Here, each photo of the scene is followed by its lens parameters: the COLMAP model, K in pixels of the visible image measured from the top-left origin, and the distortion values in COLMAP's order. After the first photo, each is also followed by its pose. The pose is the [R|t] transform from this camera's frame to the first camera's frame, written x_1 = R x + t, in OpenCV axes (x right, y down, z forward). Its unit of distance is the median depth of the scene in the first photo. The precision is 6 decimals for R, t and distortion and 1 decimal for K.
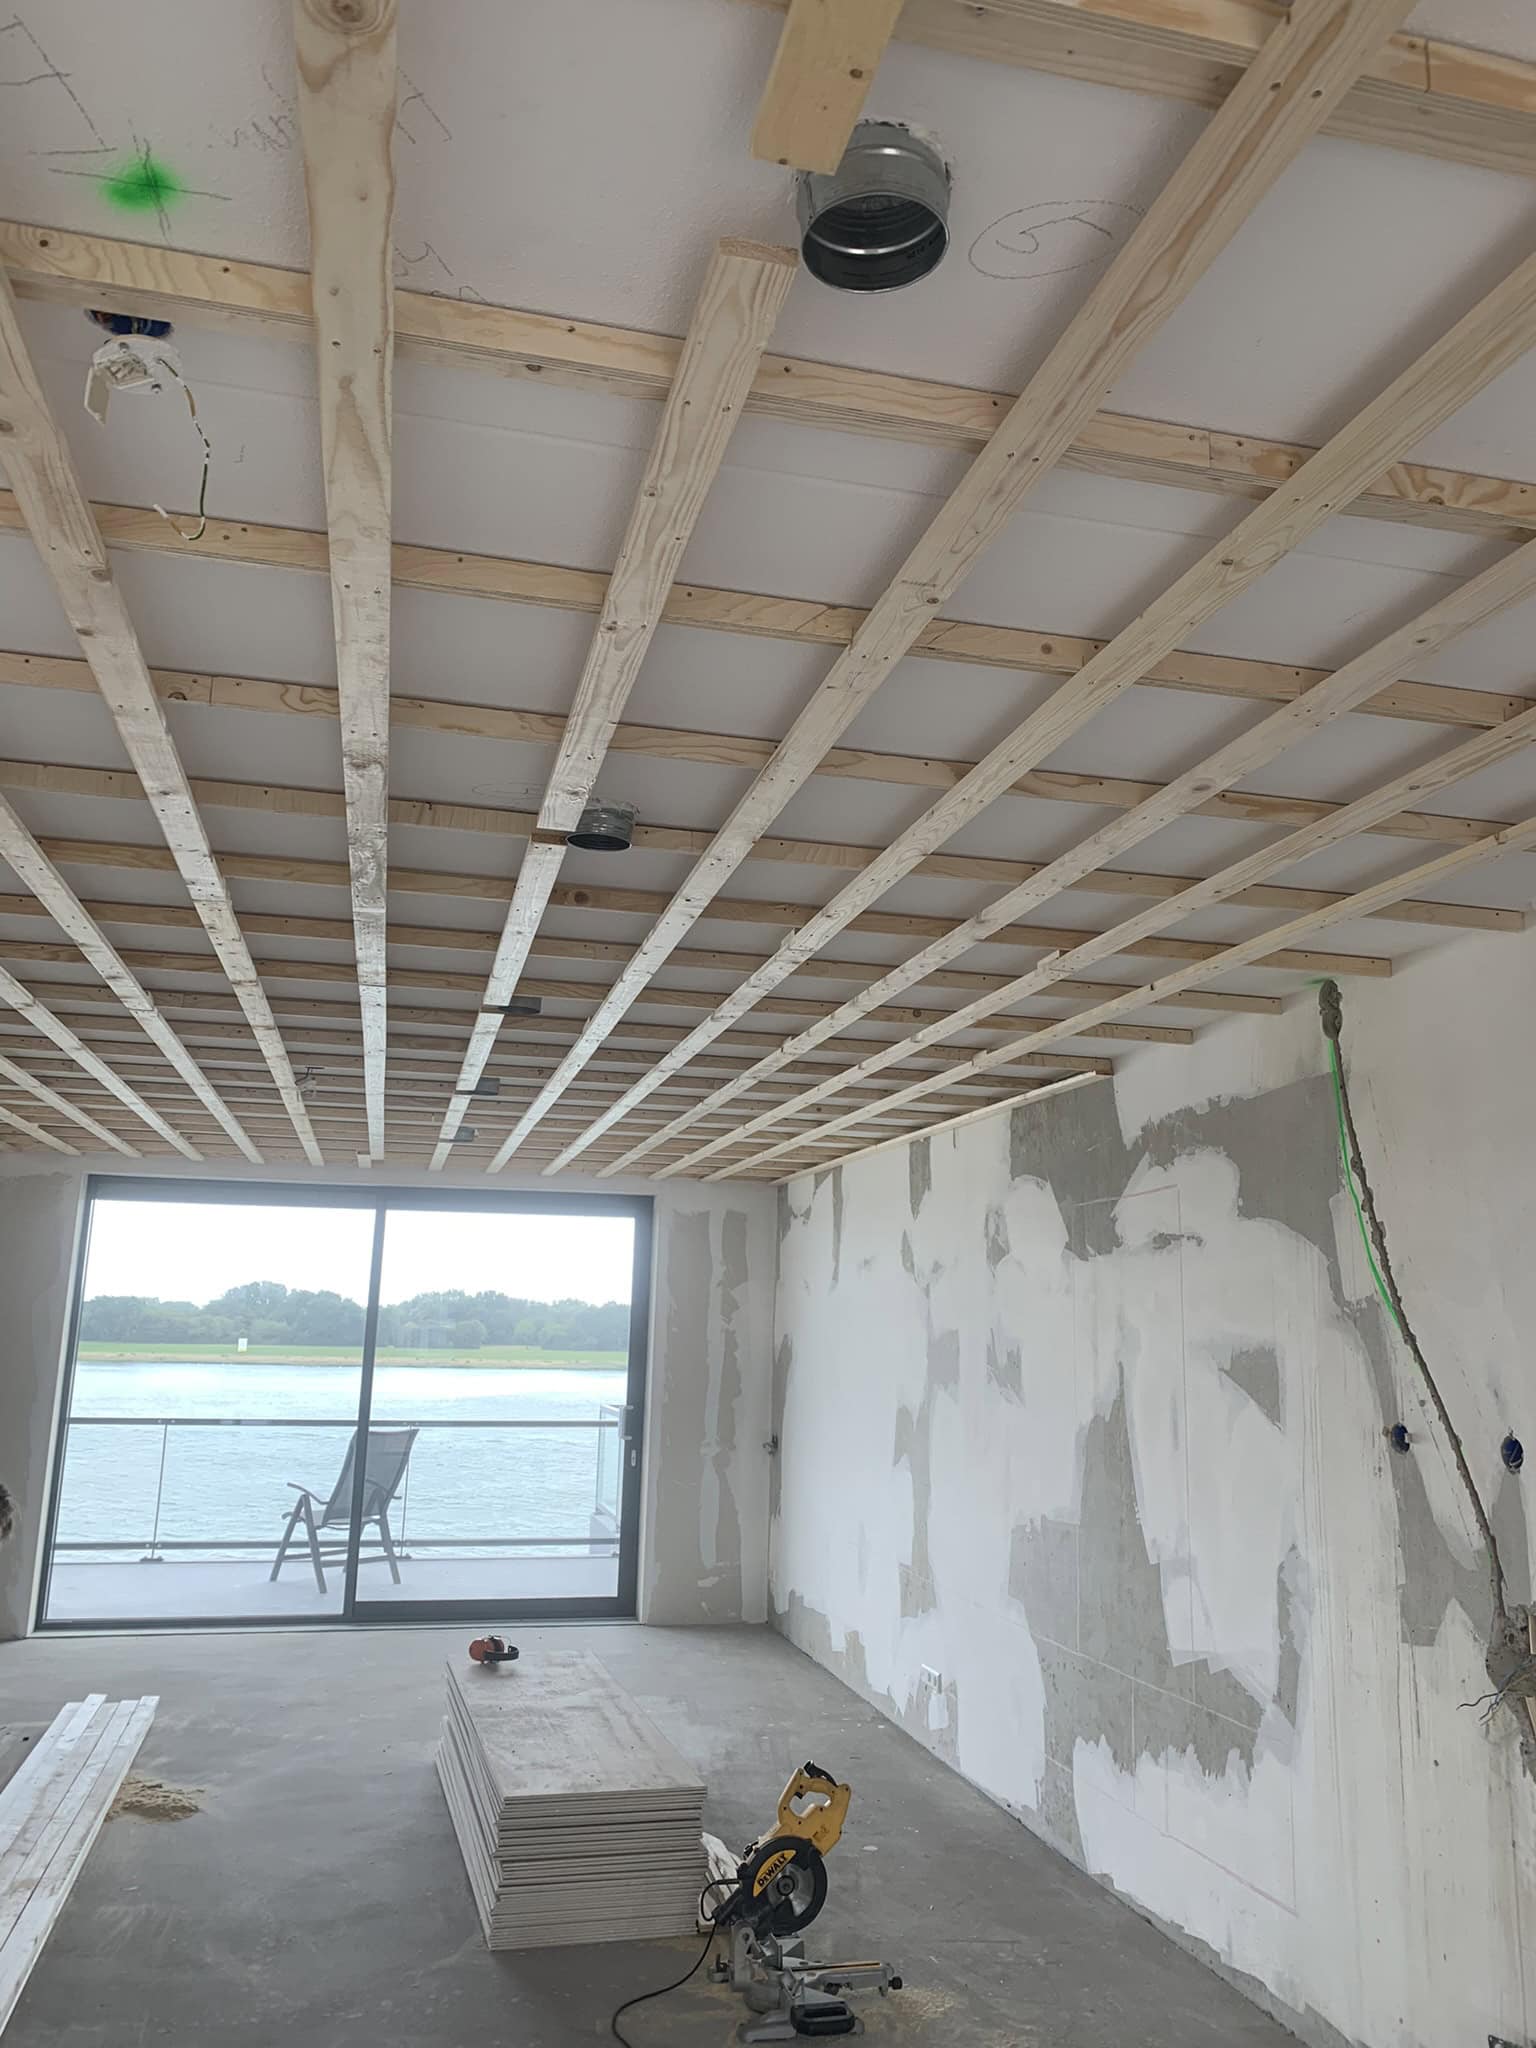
lens RADIAL K [[1571.4, 0, 769.7], [0, 1571.4, 1012.1], [0, 0, 1]] dist [0.032360, -0.030445]
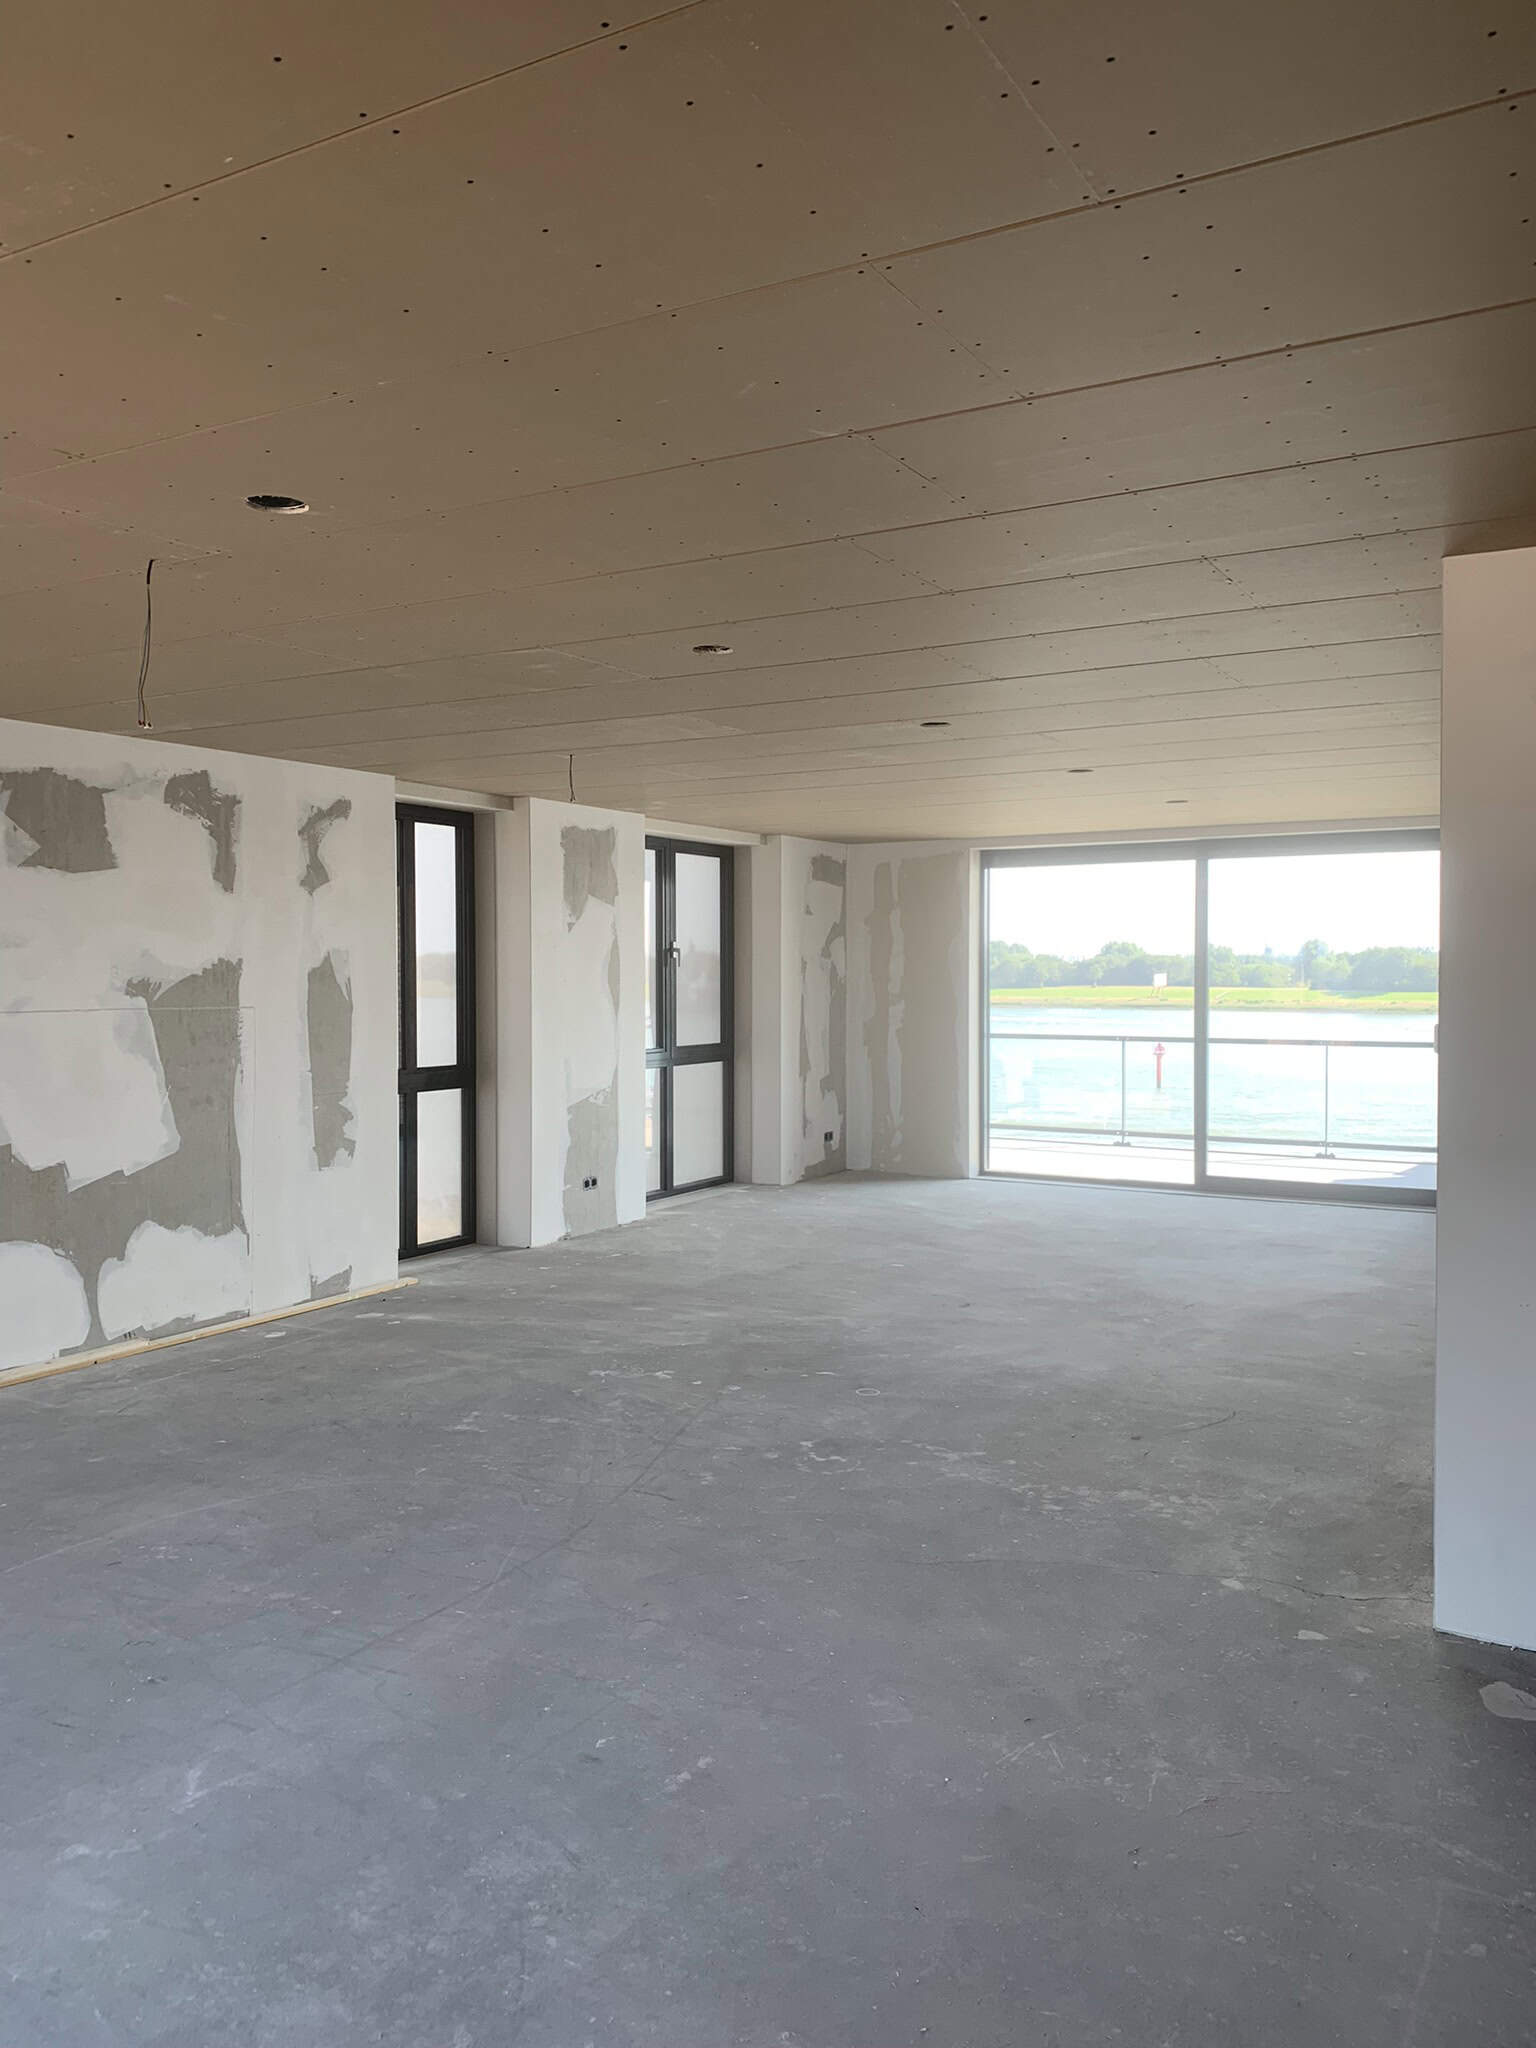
lens RADIAL K [[1571.4, 0, 804.6], [0, 1571.4, 999.8], [0, 0, 1]] dist [0.032360, -0.030445]
pose [[0.729006, -0.010722, -0.684424, 0.432300], [0.153328, 0.977028, 0.148009, 0.008506], [0.667114, -0.212840, 0.713903, -0.077644]]
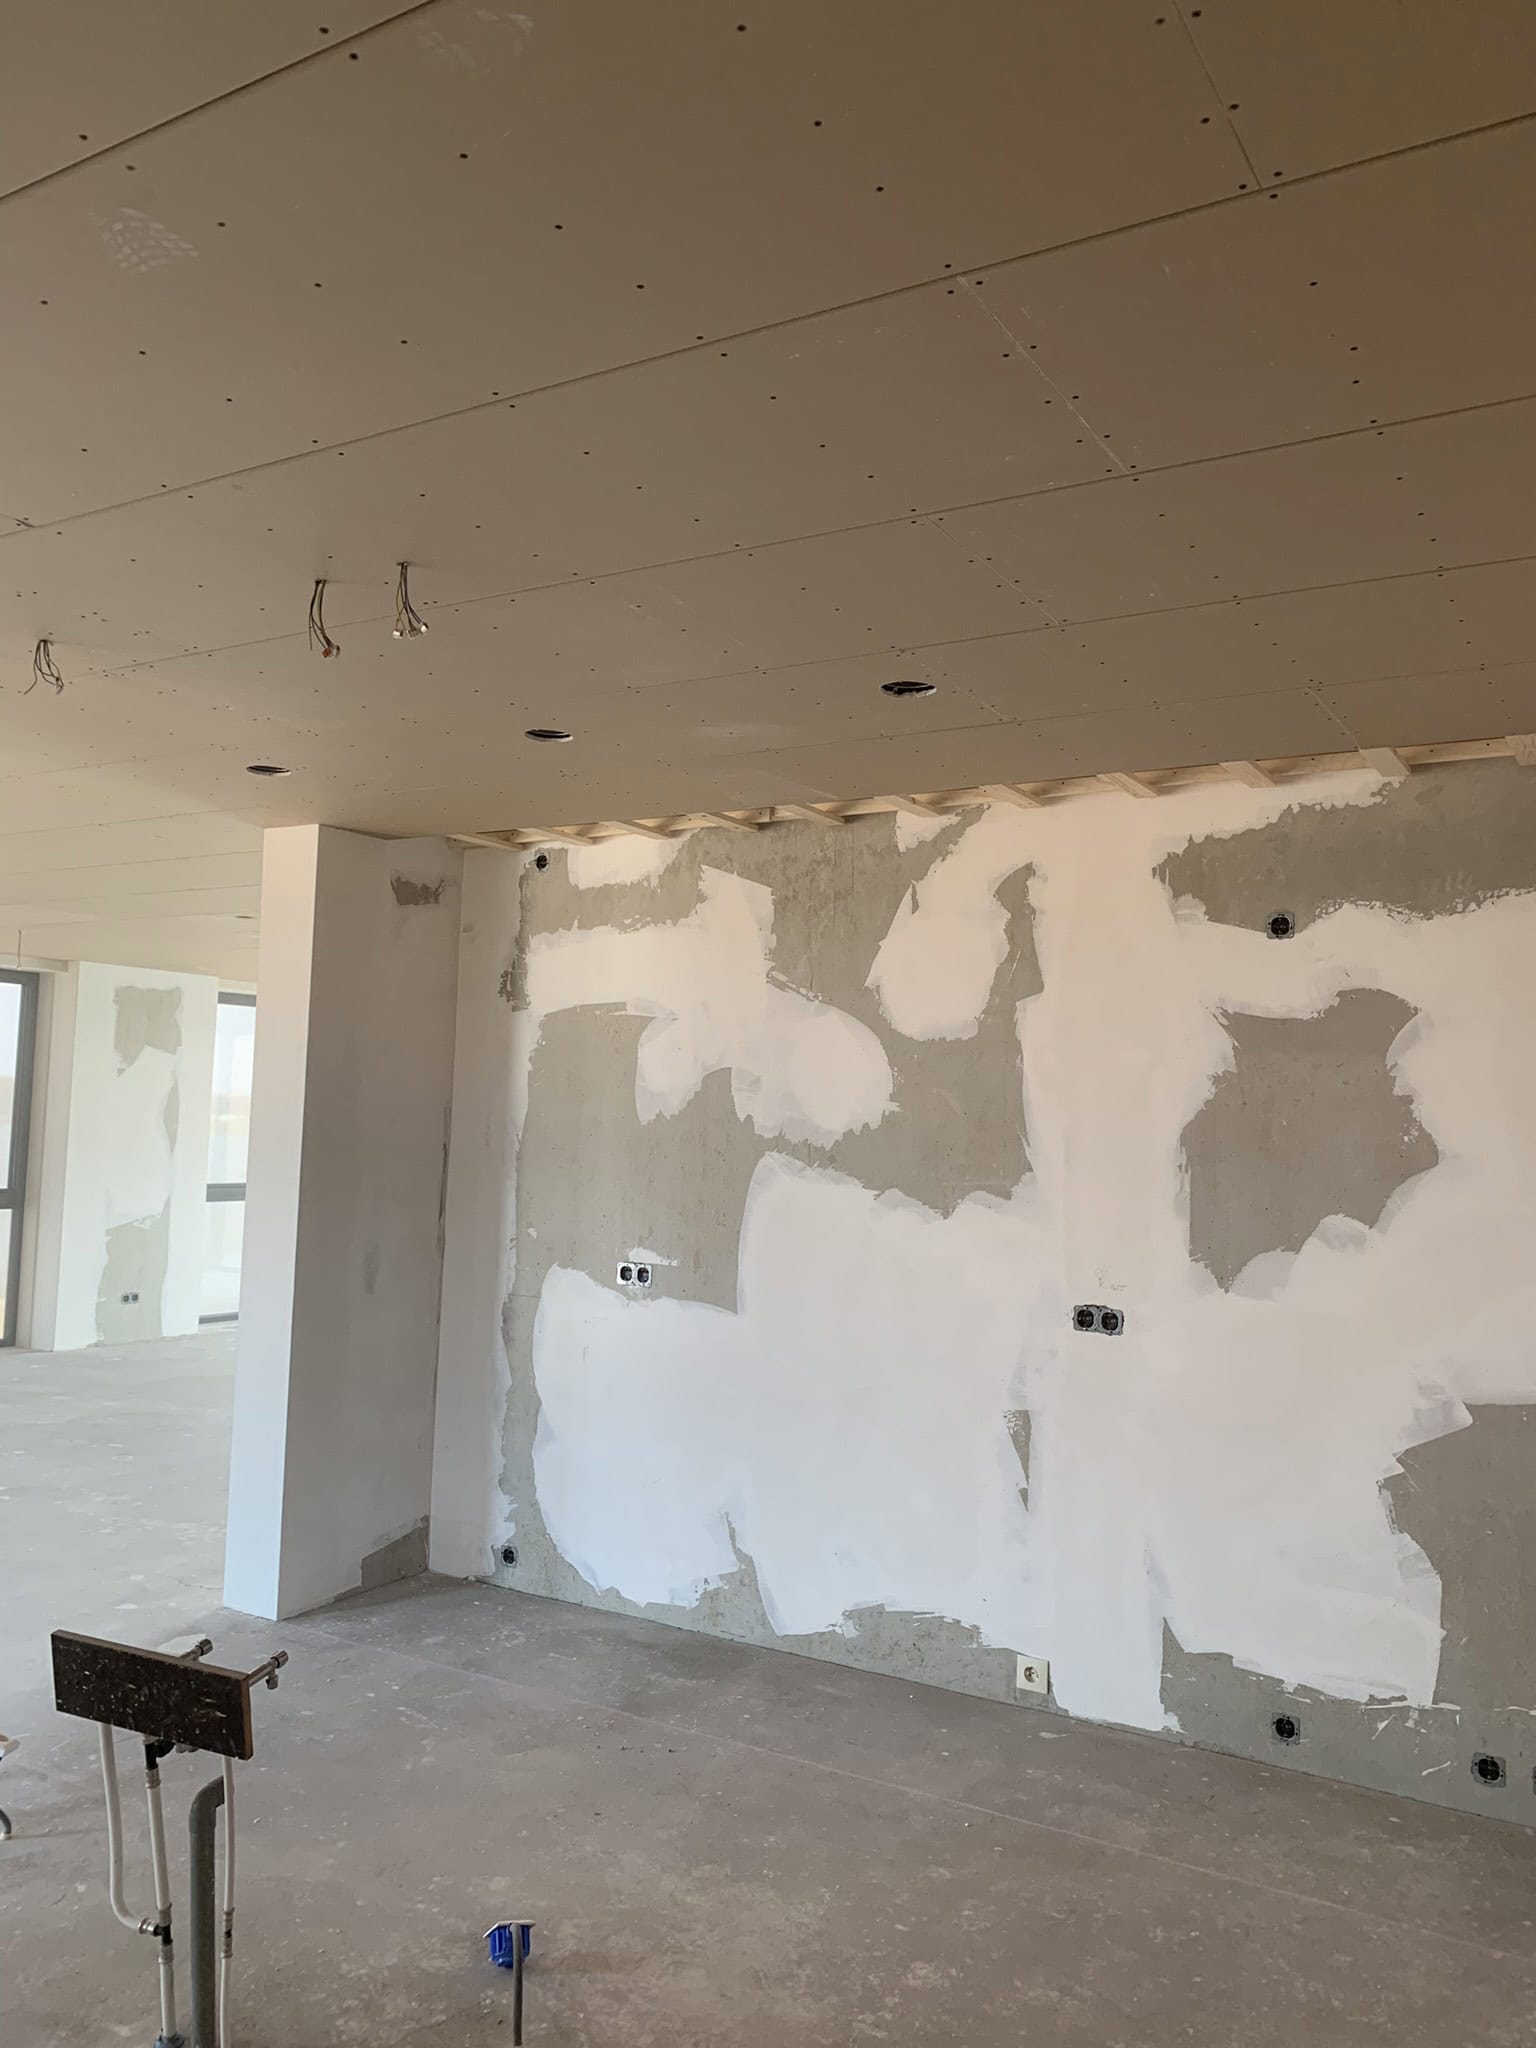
lens RADIAL K [[1571.4, 0, 785.3], [0, 1571.4, 1010.4], [0, 0, 1]] dist [0.032360, -0.030445]
pose [[0.717294, -0.053284, -0.694730, 0.892375], [0.125988, 0.990555, 0.054107, 0.049643], [0.685286, -0.126338, 0.717232, 0.083012]]
